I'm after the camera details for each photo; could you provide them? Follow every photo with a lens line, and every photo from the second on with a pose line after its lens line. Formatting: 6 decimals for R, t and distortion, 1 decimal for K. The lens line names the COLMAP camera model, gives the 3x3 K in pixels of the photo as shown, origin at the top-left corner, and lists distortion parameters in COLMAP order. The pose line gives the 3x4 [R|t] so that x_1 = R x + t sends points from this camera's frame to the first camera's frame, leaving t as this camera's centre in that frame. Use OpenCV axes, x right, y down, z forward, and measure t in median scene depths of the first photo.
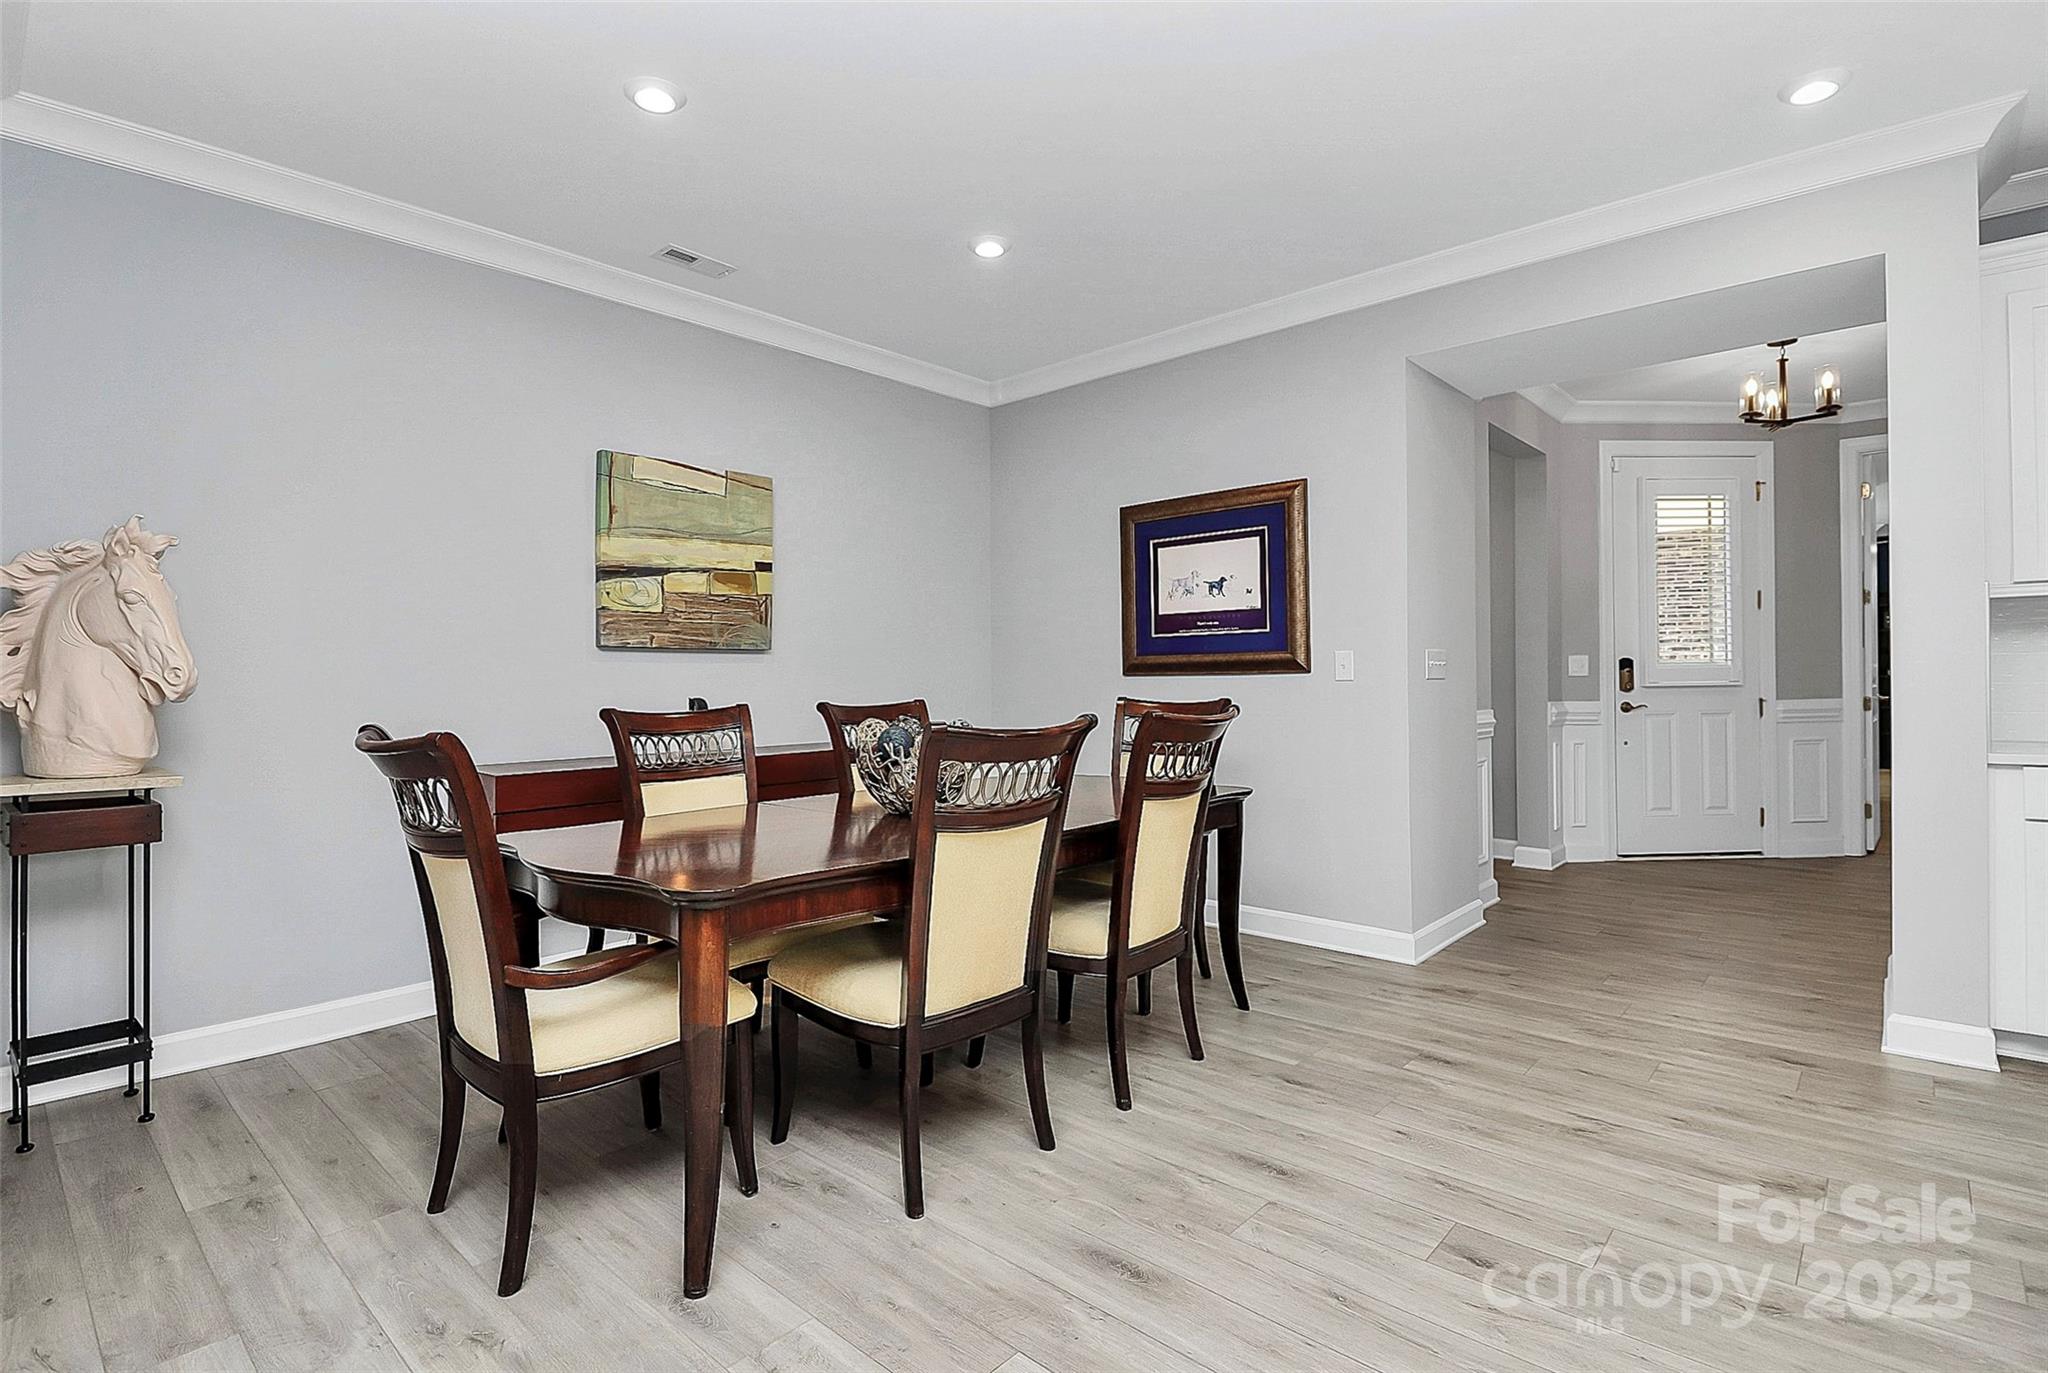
lens RADIAL K [[978.3, 0, 1031.8], [0, 978.3, 680.6], [0, 0, 1]] dist [-0.017668, -0.000497]
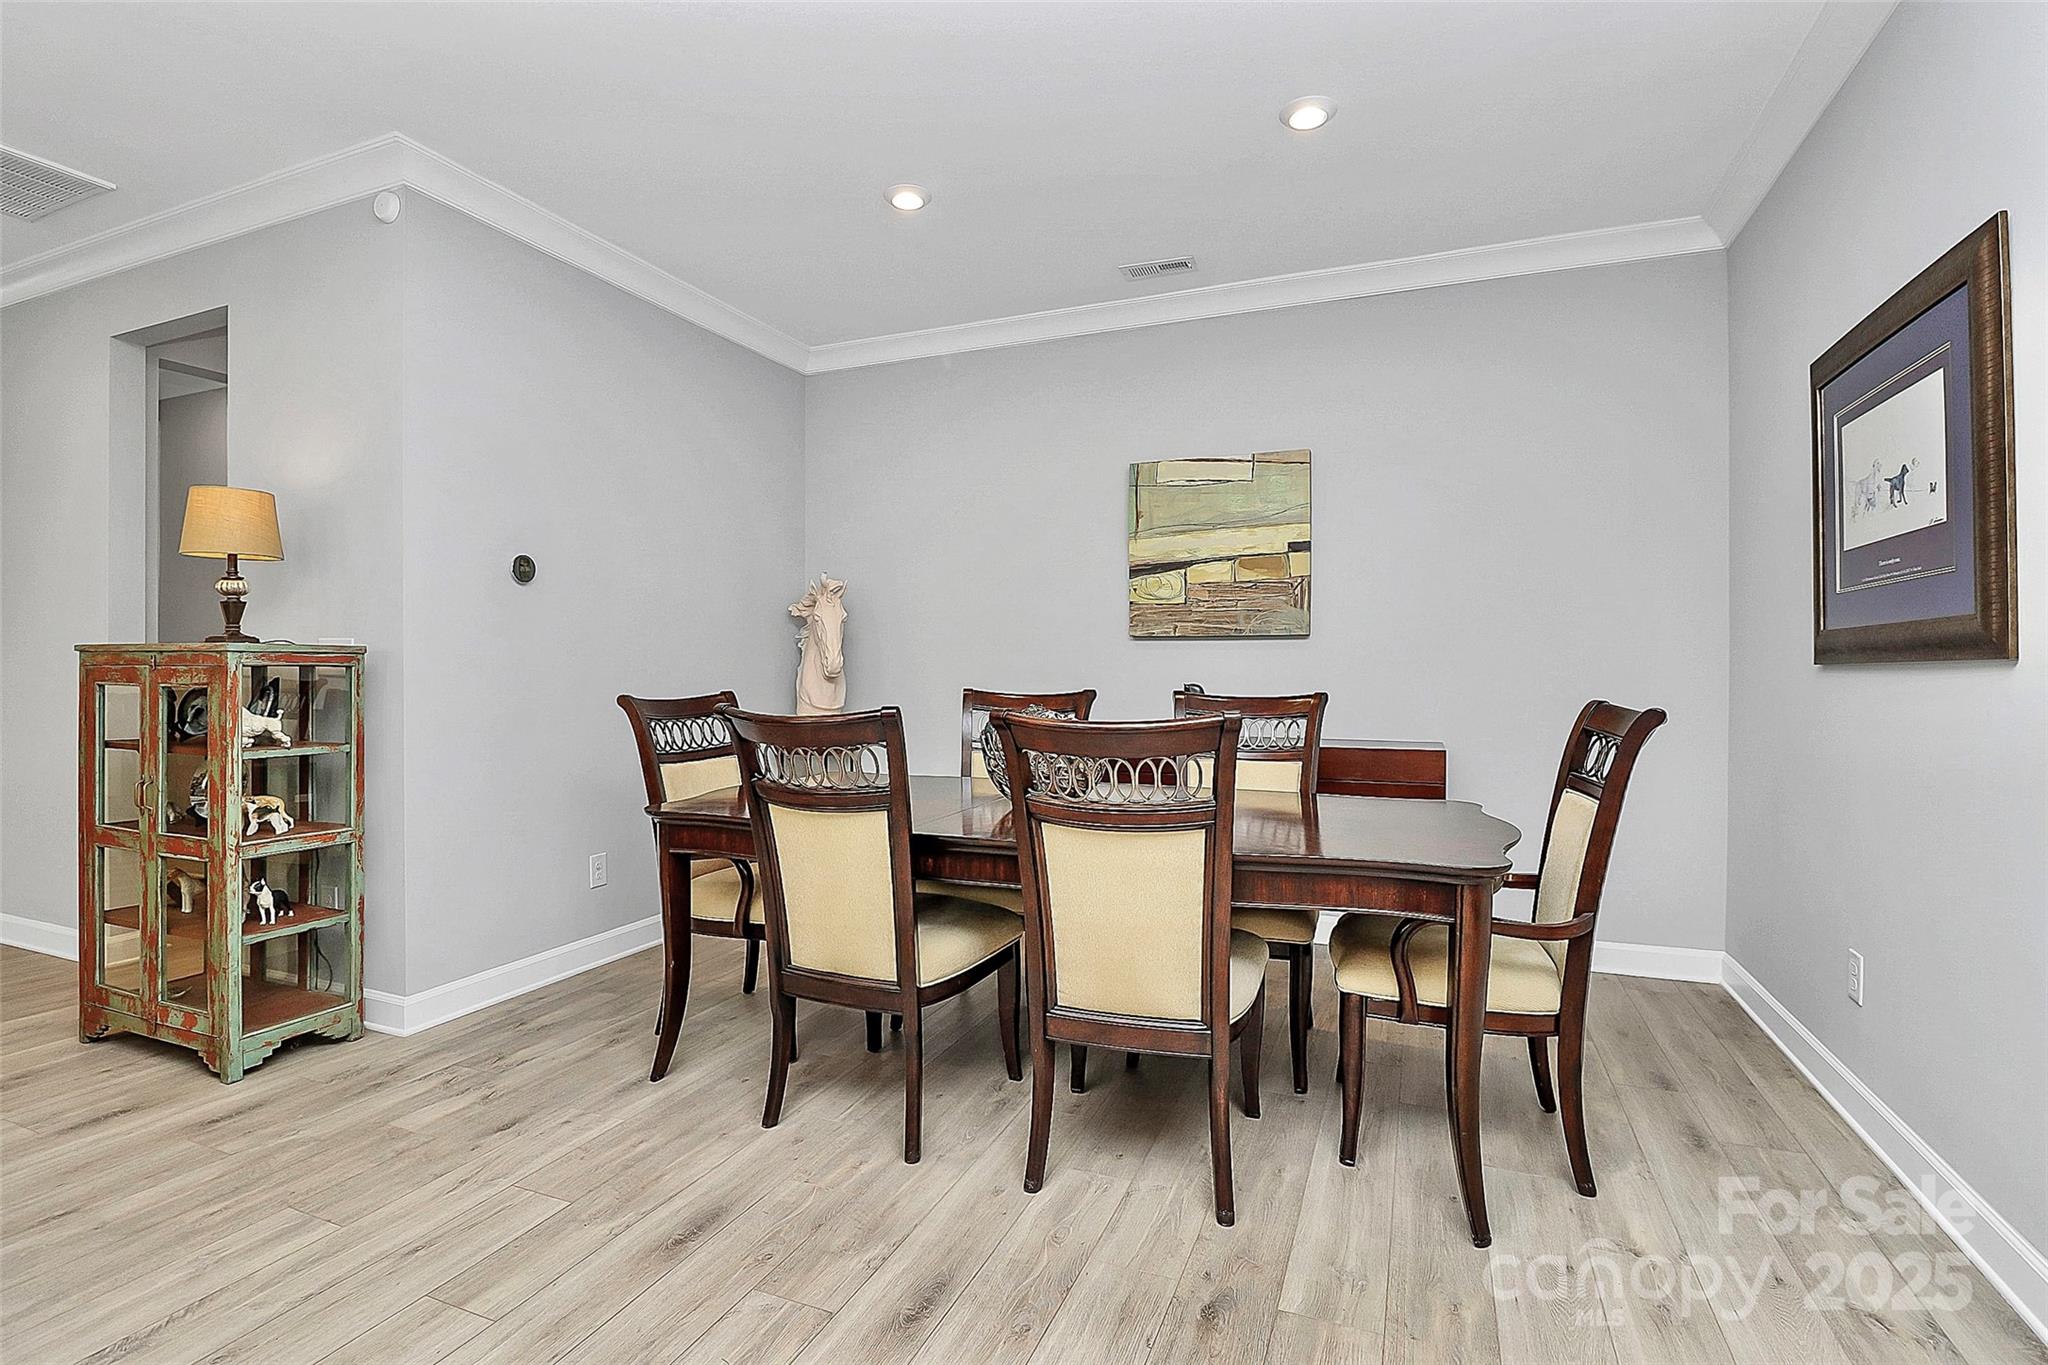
lens RADIAL K [[978.3, 0, 1034.3], [0, 978.3, 684.5], [0, 0, 1]] dist [-0.017668, -0.000497]
pose [[0.337703, 0.024976, -0.940921, 0.555198], [-0.005082, 0.999682, 0.024712, -0.006205], [0.941239, -0.003564, 0.337722, 0.467109]]
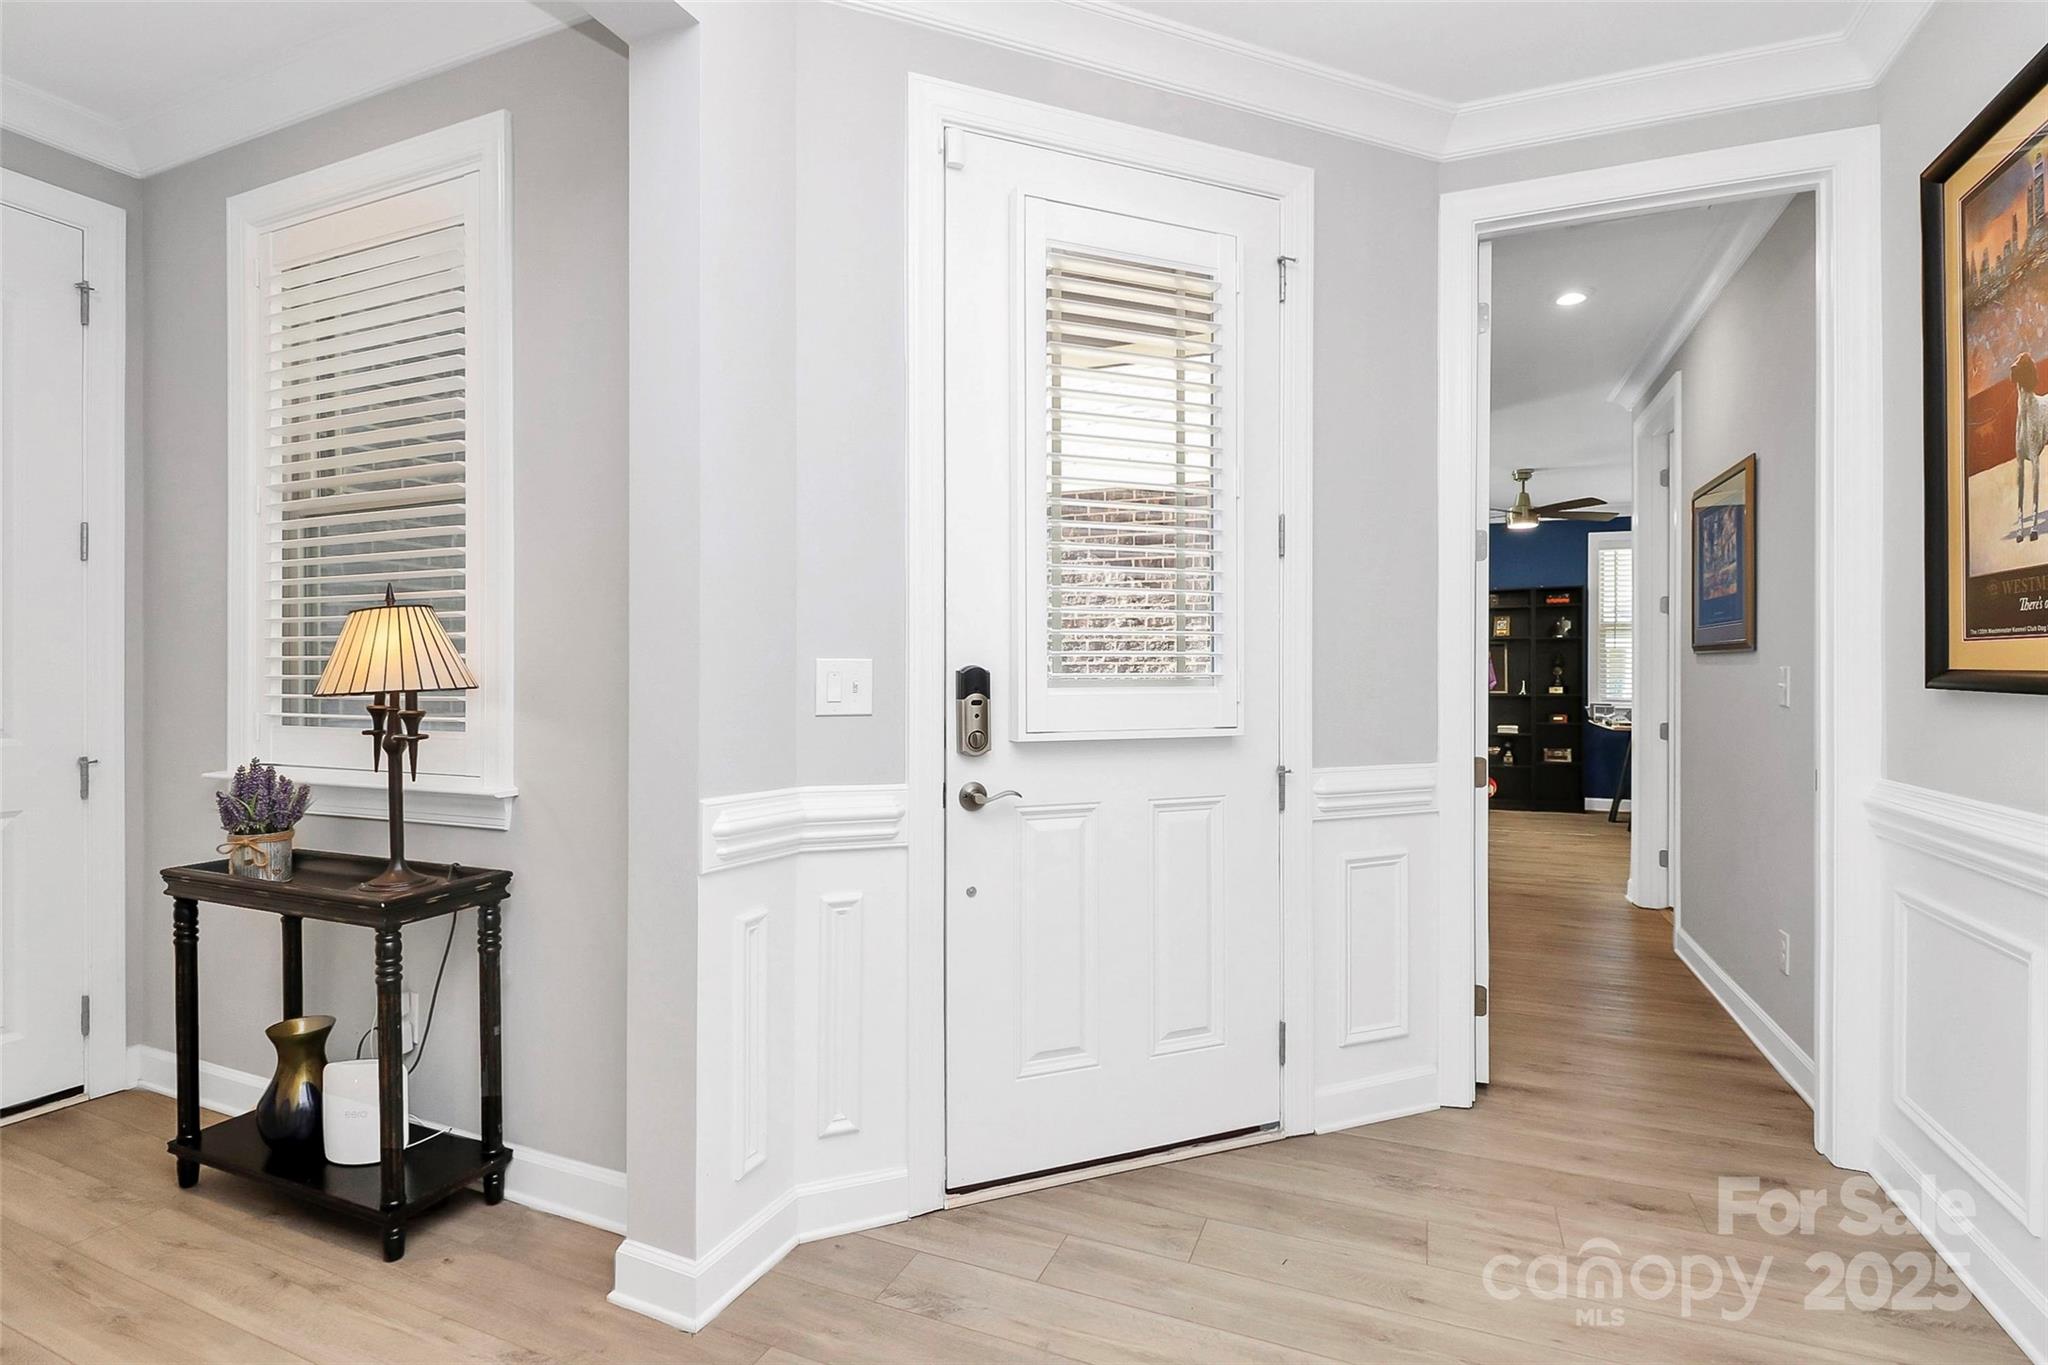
lens RADIAL K [[978.3, 0, 1029.7], [0, 978.3, 668.3], [0, 0, 1]] dist [-0.017668, -0.000497]
pose [[0.941752, 0.010924, 0.336131, 0.734099], [-0.011896, 0.999929, 0.000833, -0.033858], [-0.336098, -0.004783, 0.941815, 0.922367]]
